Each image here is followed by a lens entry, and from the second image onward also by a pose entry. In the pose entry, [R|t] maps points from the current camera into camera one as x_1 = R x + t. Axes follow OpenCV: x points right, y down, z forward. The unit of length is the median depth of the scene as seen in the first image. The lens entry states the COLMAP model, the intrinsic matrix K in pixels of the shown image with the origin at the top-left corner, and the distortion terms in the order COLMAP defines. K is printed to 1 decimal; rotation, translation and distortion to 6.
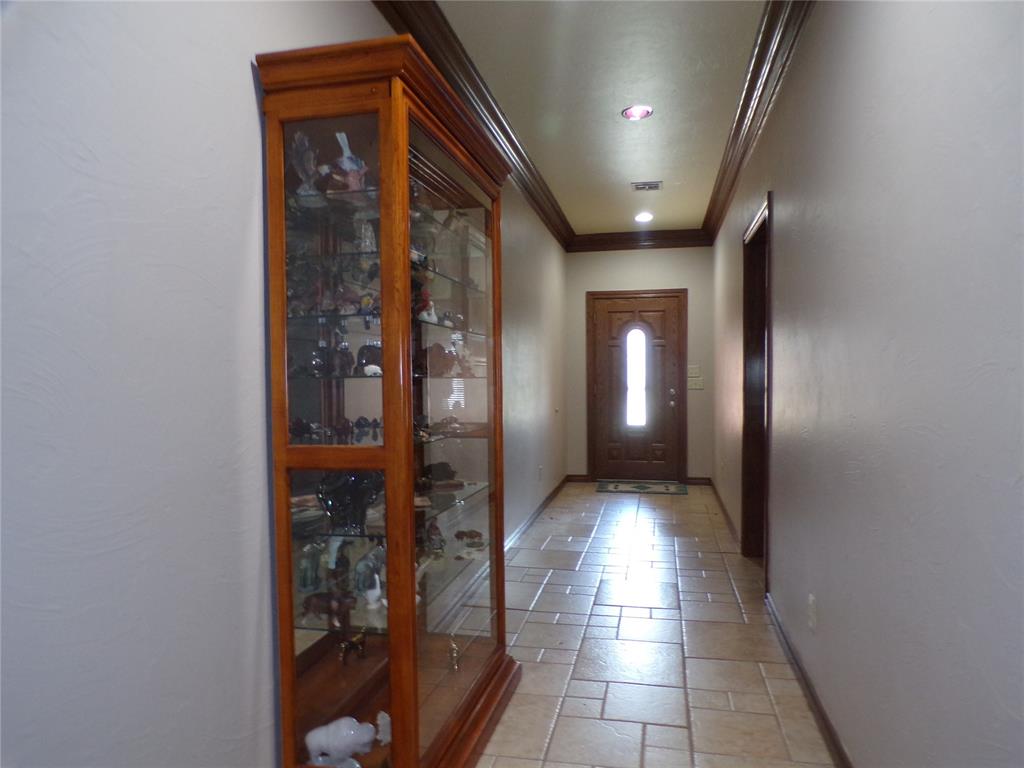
lens RADIAL K [[721.2, 0, 517.2], [0, 721.2, 389.4], [0, 0, 1]] dist [-0.003624, 0.028157]
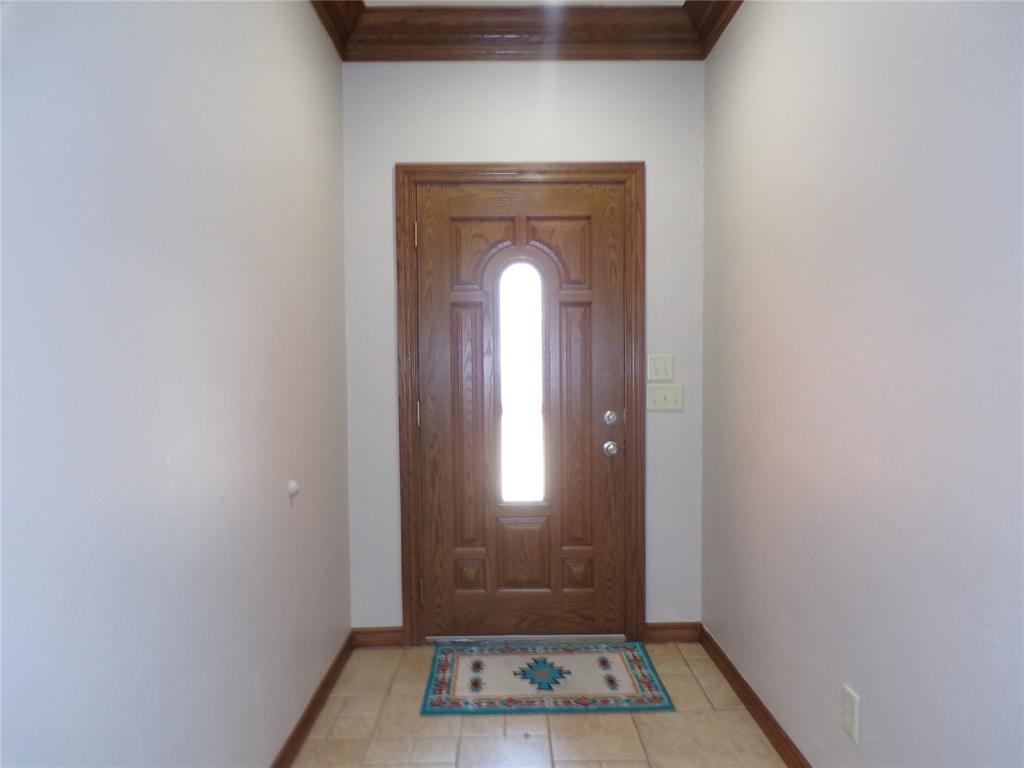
lens RADIAL K [[721.2, 0, 517.2], [0, 721.2, 389.4], [0, 0, 1]] dist [-0.003624, 0.028157]
pose [[0.978643, -0.009404, 0.205352, 0.080197], [0.007637, 0.999927, 0.009394, -0.016511], [-0.205425, -0.007625, 0.978643, 0.607112]]
